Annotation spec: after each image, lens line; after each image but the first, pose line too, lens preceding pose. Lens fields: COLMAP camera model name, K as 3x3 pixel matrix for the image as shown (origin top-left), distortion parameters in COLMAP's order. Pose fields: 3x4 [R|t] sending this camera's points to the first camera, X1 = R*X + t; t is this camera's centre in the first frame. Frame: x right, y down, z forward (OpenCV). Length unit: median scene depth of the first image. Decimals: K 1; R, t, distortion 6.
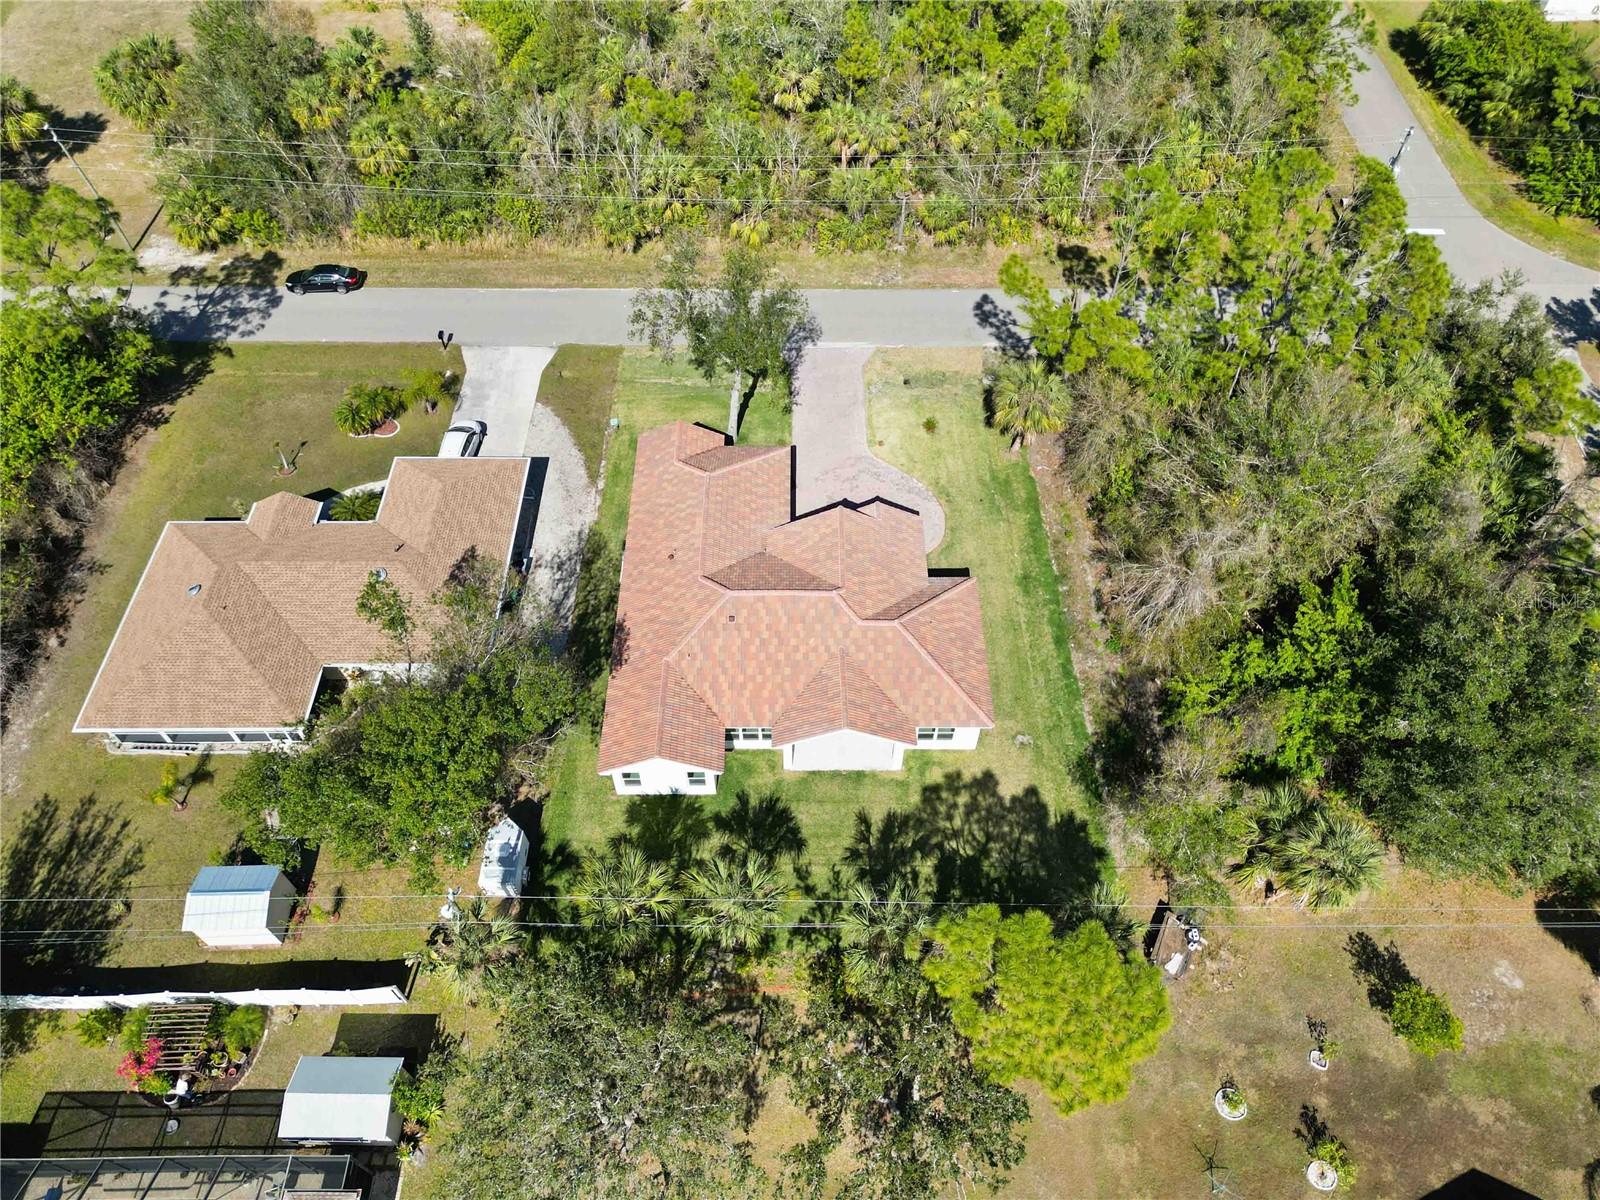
lens RADIAL K [[1119.0, 0, 804.2], [0, 1119.0, 598.2], [0, 0, 1]] dist [0.063883, -0.058144]
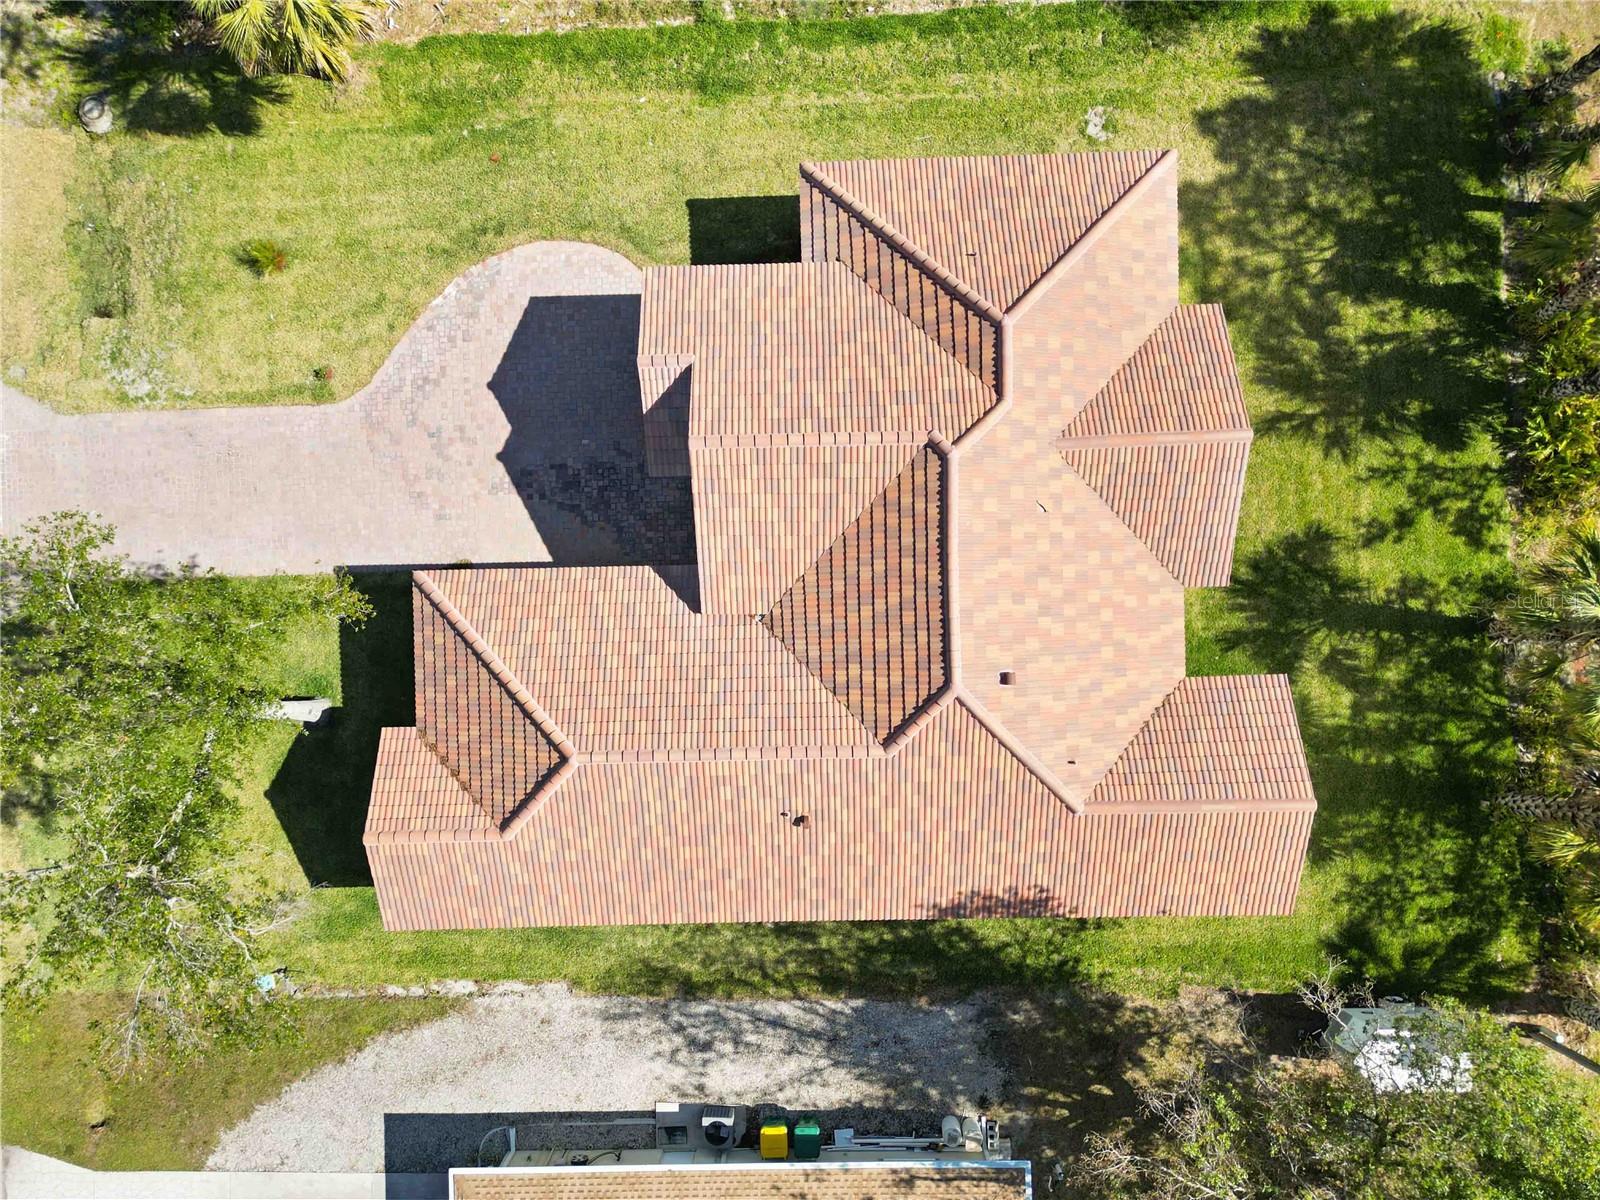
lens RADIAL K [[1112.7, 0, 803.9], [0, 1112.7, 600.3], [0, 0, 1]] dist [0.065057, -0.059597]
pose [[-0.018348, -0.999817, -0.005432, -0.023876], [0.801091, -0.017952, 0.598274, -0.282246], [-0.598262, 0.006626, 0.801274, 0.586650]]
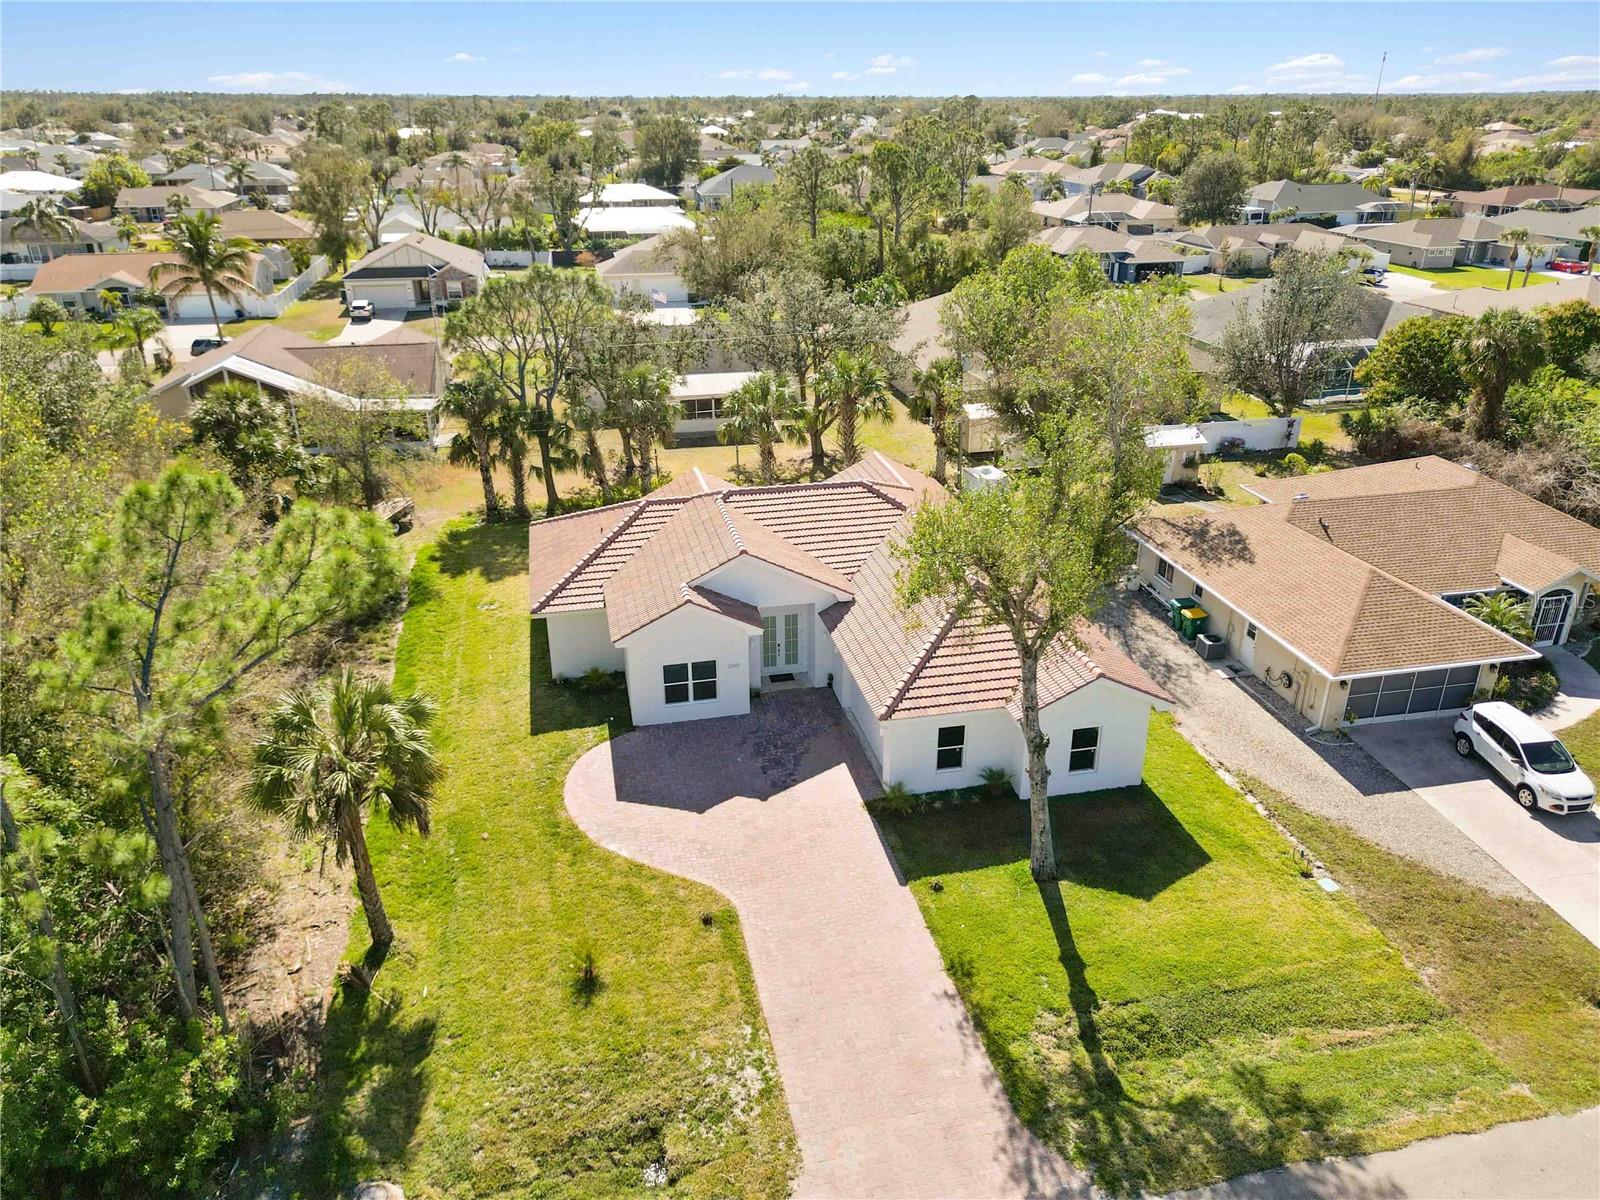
lens RADIAL K [[1125.9, 0, 807.3], [0, 1125.9, 602.9], [0, 0, 1]] dist [0.056137, -0.050354]
pose [[-0.976410, 0.087579, -0.197368, 0.117711], [-0.170895, 0.245267, 0.954274, -0.642567], [0.131982, 0.965492, -0.224514, 1.093226]]
